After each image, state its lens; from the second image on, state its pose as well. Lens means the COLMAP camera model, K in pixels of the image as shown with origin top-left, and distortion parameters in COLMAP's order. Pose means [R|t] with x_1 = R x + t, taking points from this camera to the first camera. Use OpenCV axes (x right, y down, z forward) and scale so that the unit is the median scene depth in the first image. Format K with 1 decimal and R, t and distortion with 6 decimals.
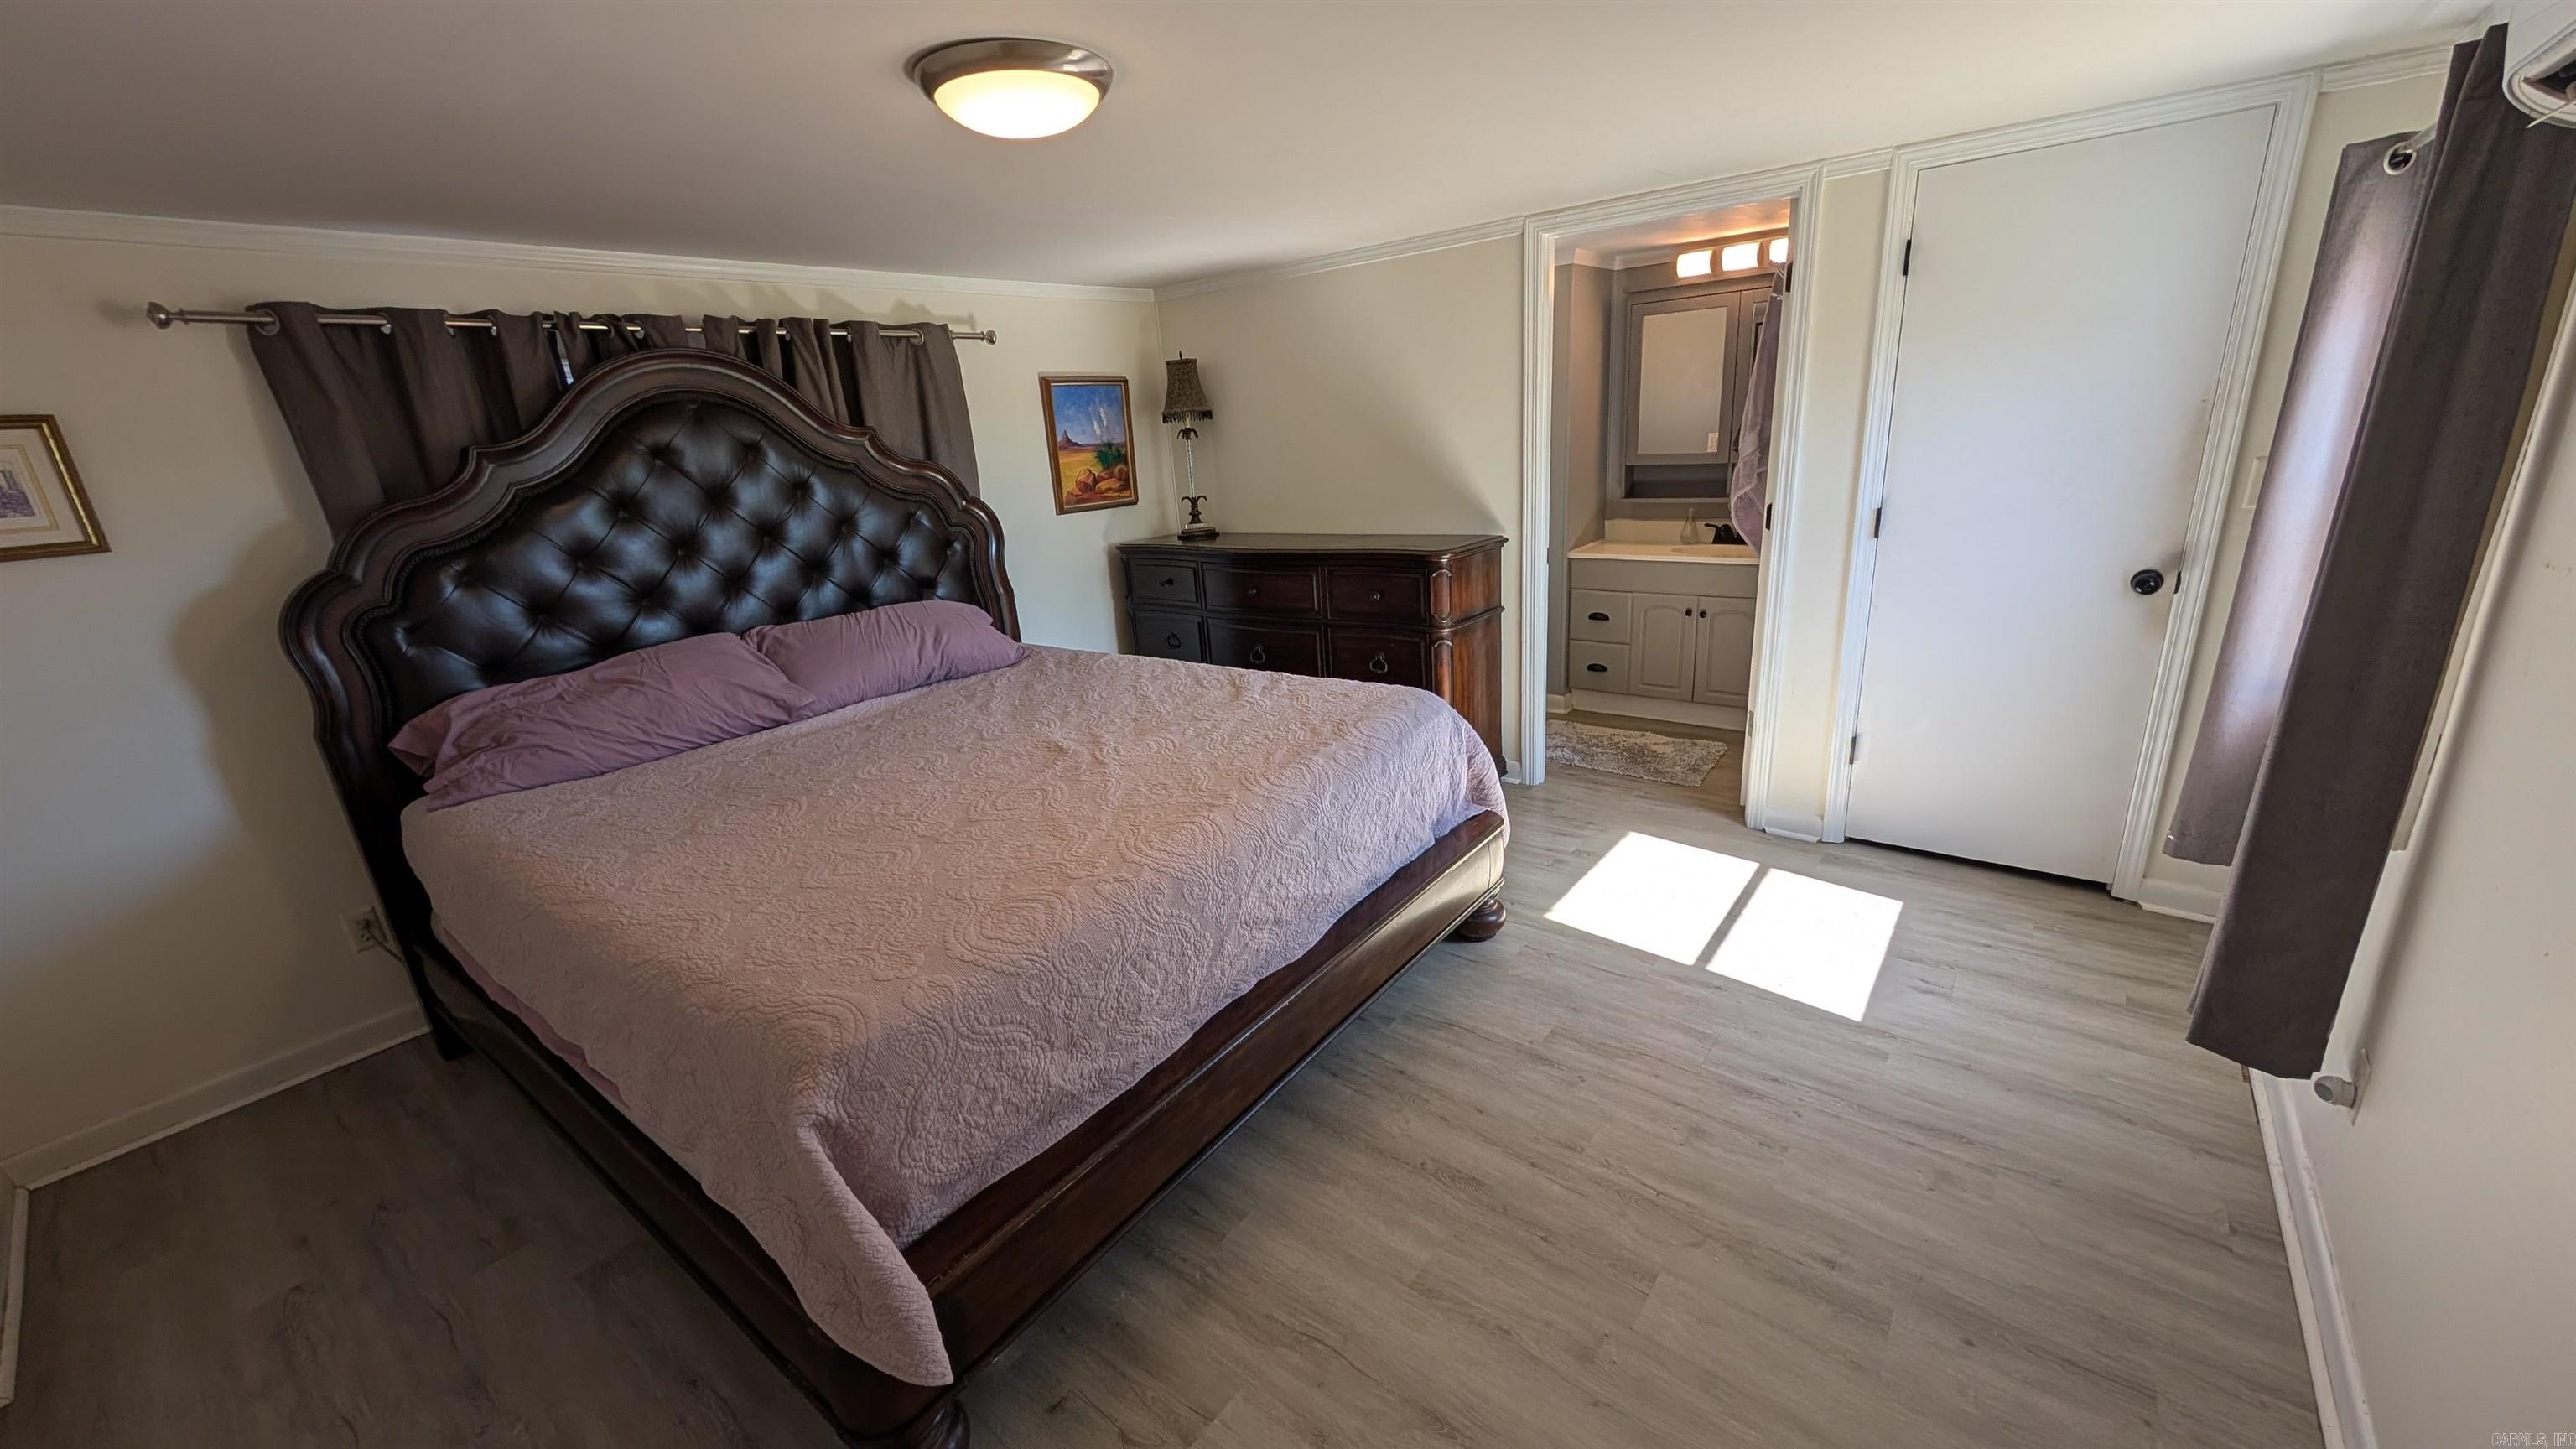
lens RADIAL K [[967.2, 0, 1291.0], [0, 967.2, 730.8], [0, 0, 1]] dist [-0.001998, 0.000246]
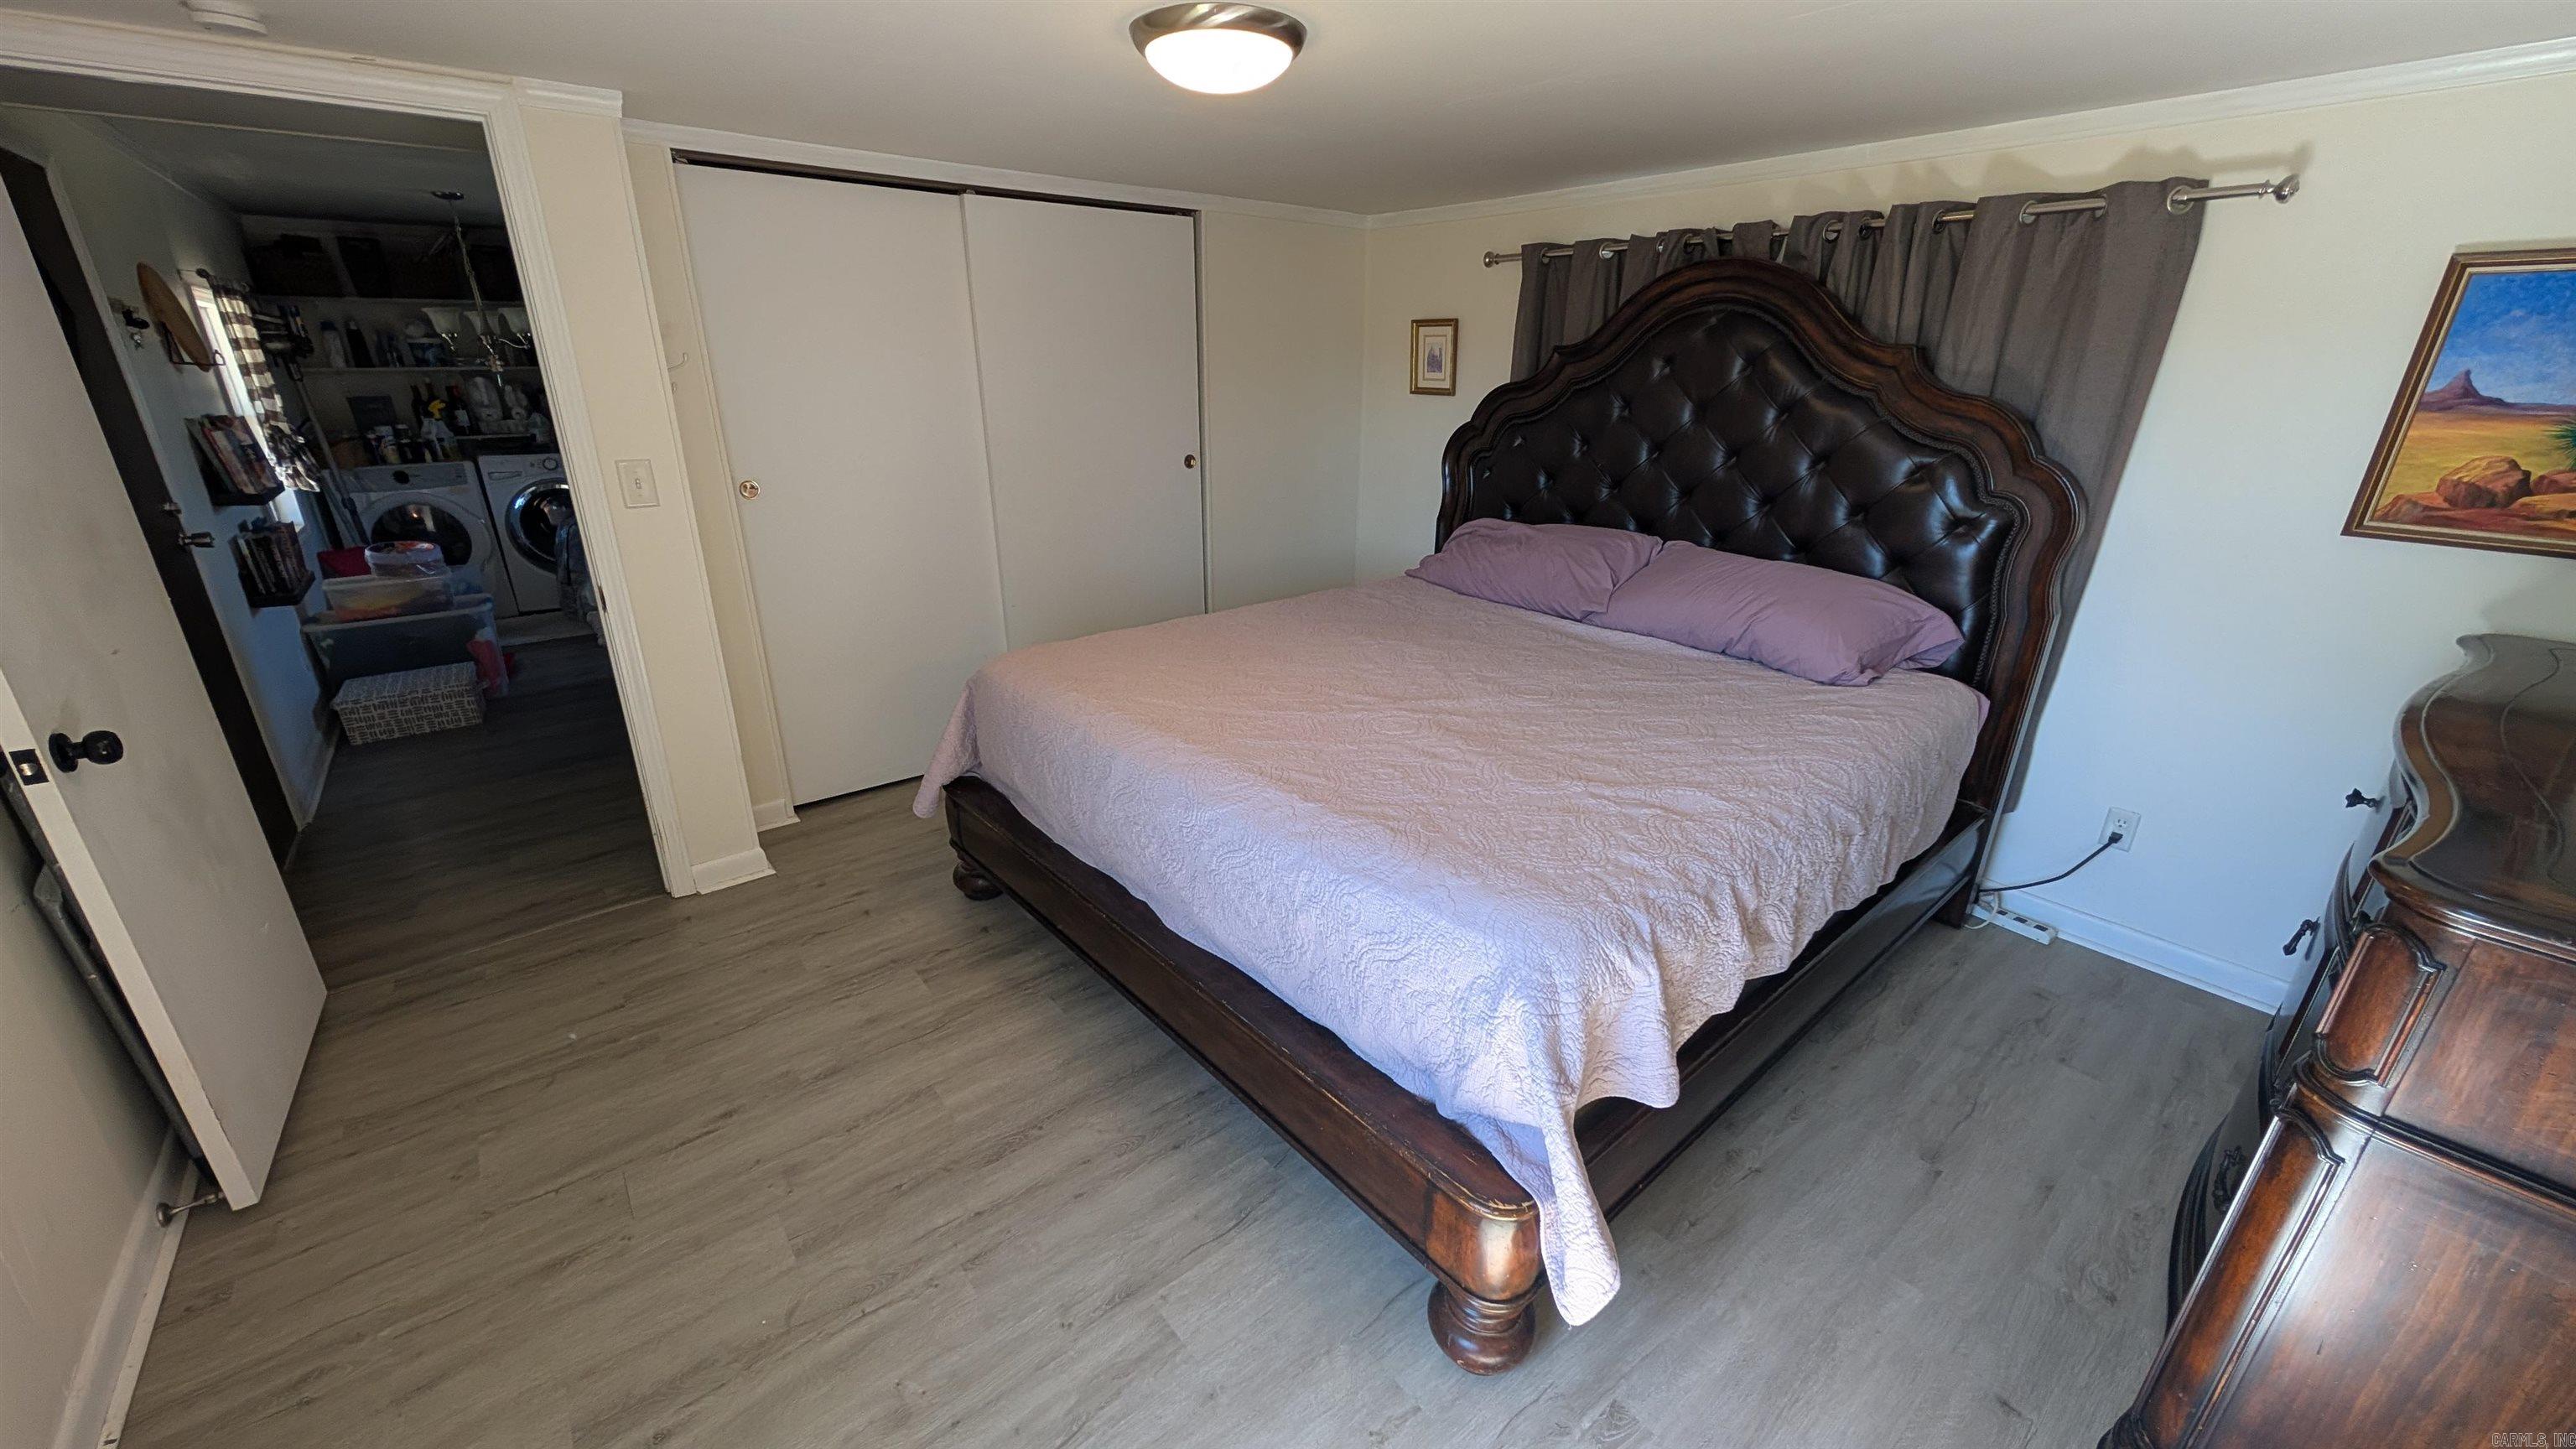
lens RADIAL K [[967.2, 0, 1293.3], [0, 967.2, 732.8], [0, 0, 1]] dist [-0.001998, 0.000246]
pose [[-0.220097, 0.407081, -0.886478, 0.546081], [-0.292171, 0.839532, 0.458064, -0.296361], [0.930695, 0.359821, -0.065841, 0.789968]]
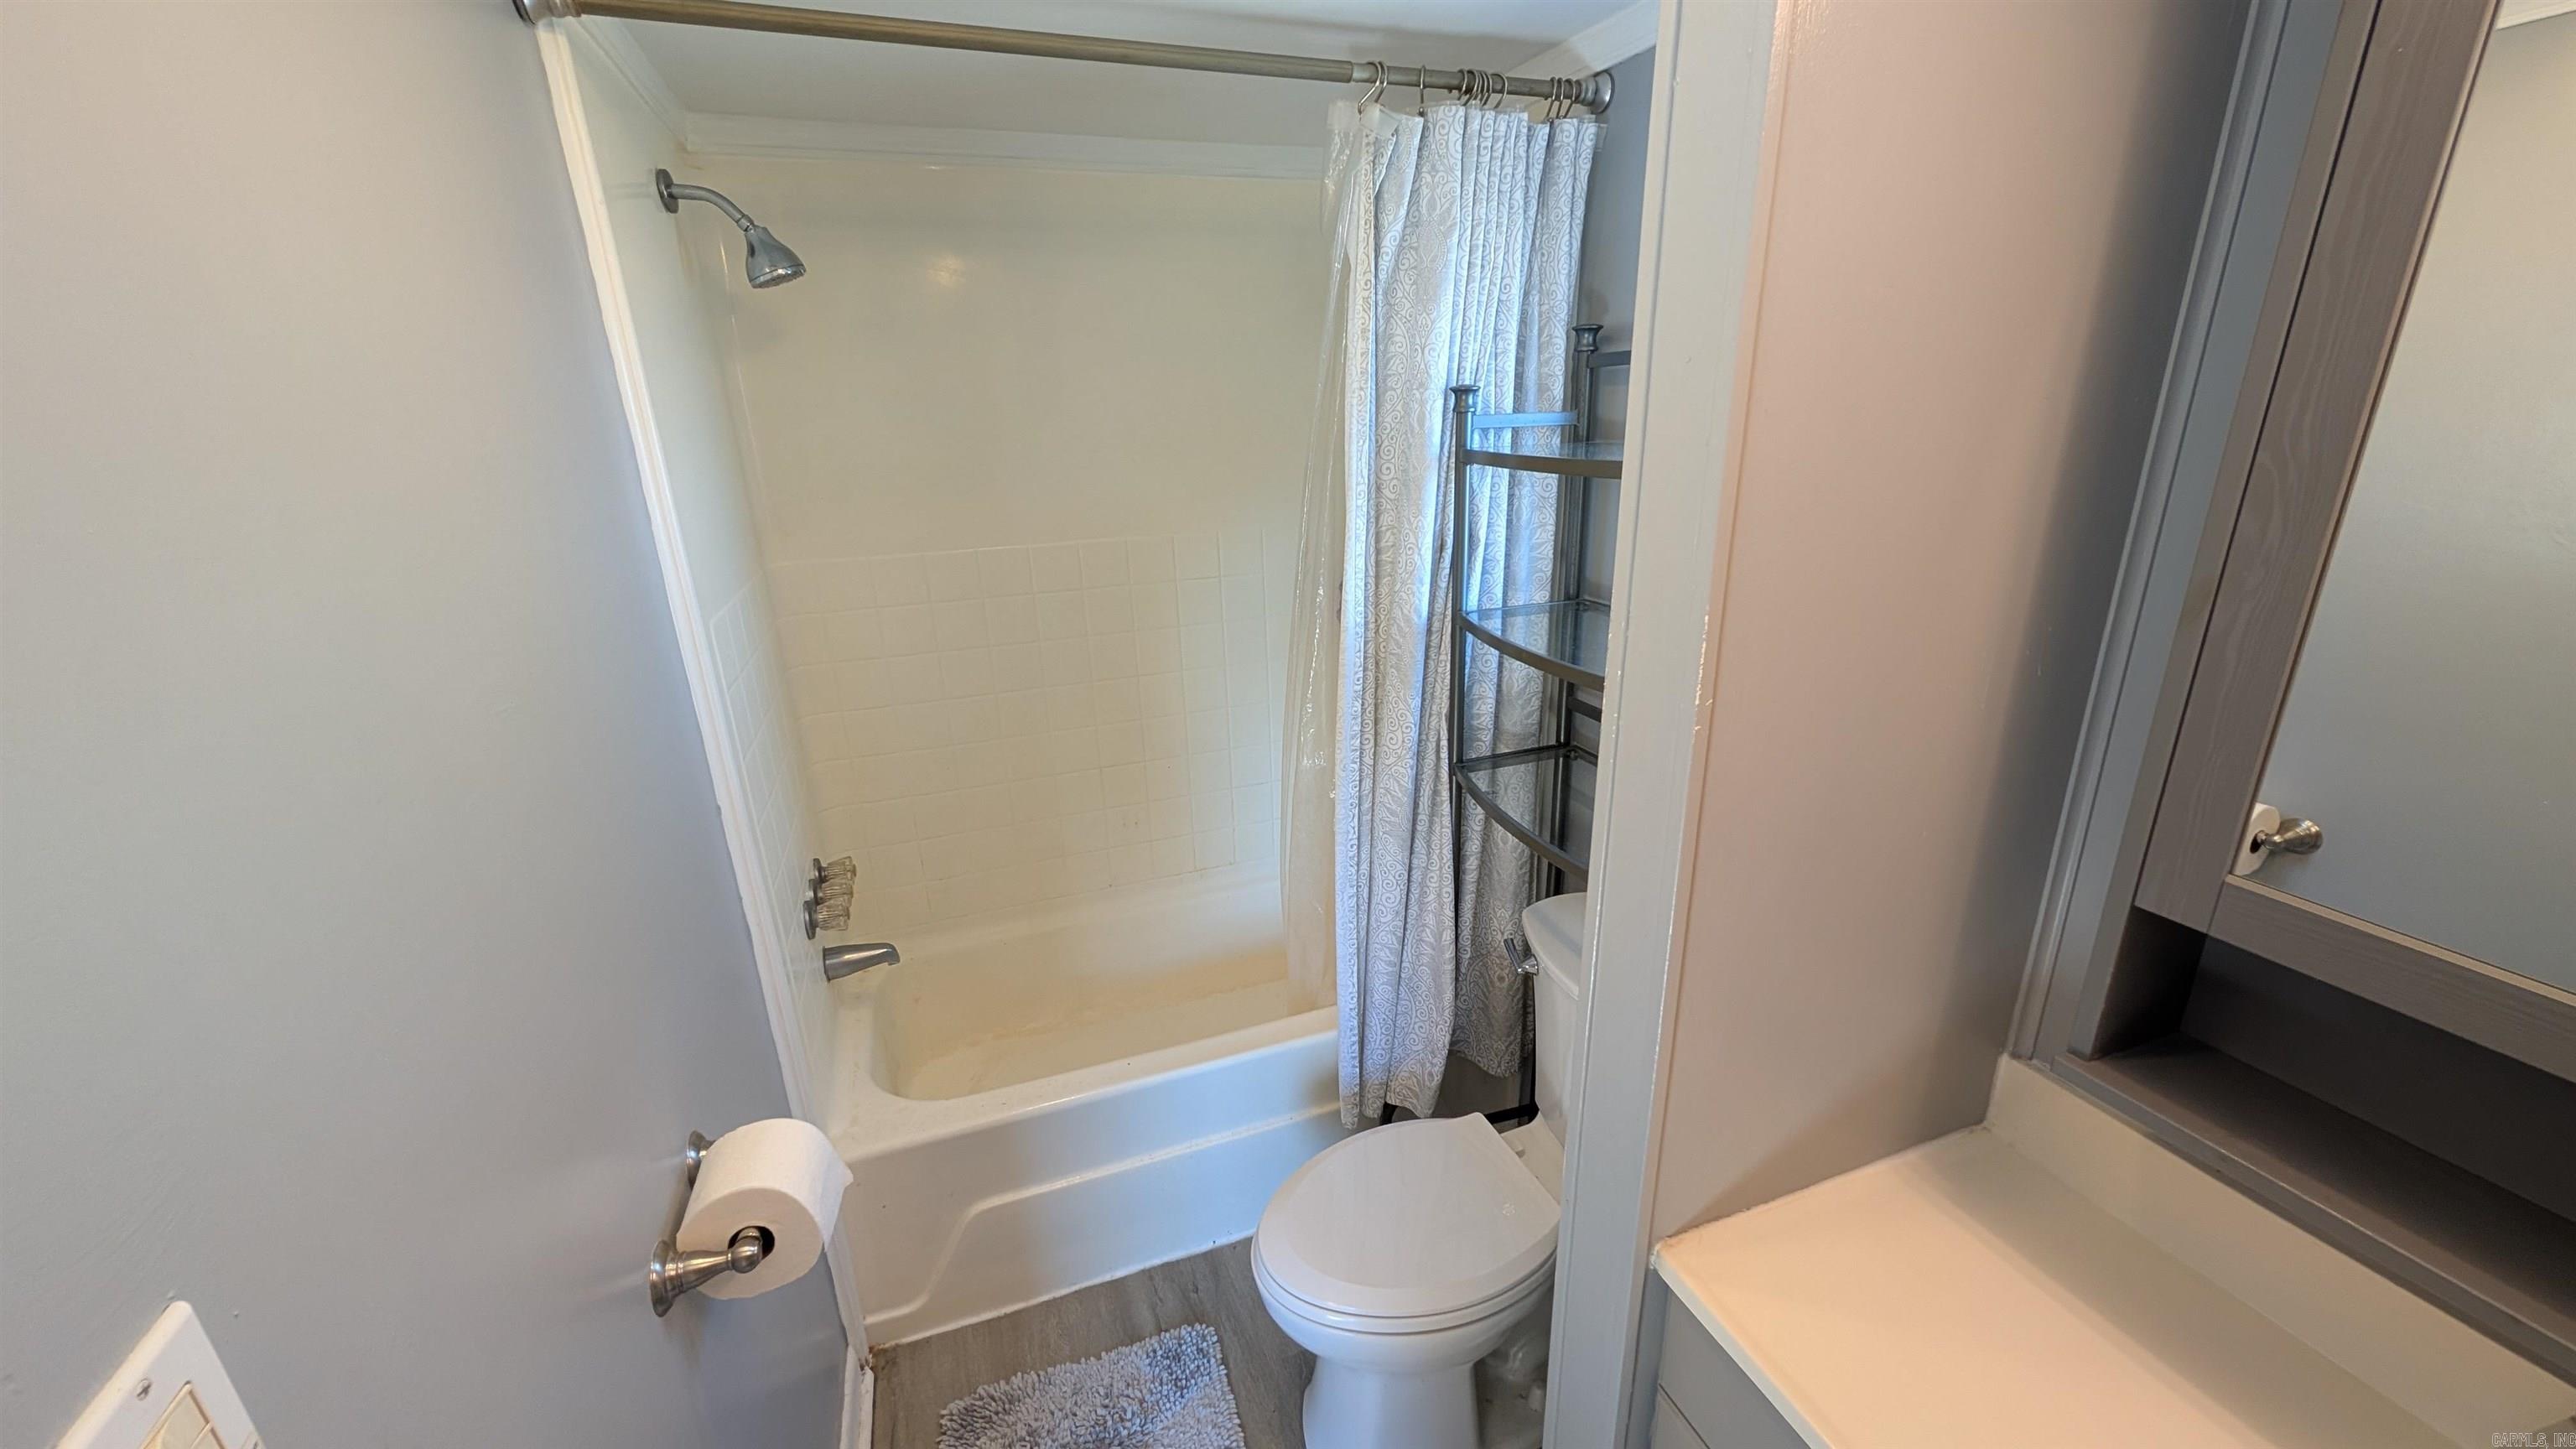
lens RADIAL K [[967.2, 0, 1286.1], [0, 967.2, 725.2], [0, 0, 1]] dist [-0.001998, 0.000246]
pose [[0.846442, 0.205219, -0.491346, 0.468043], [-0.186668, 0.978551, 0.087135, -0.466311], [0.498689, 0.017964, 0.866595, 1.220772]]
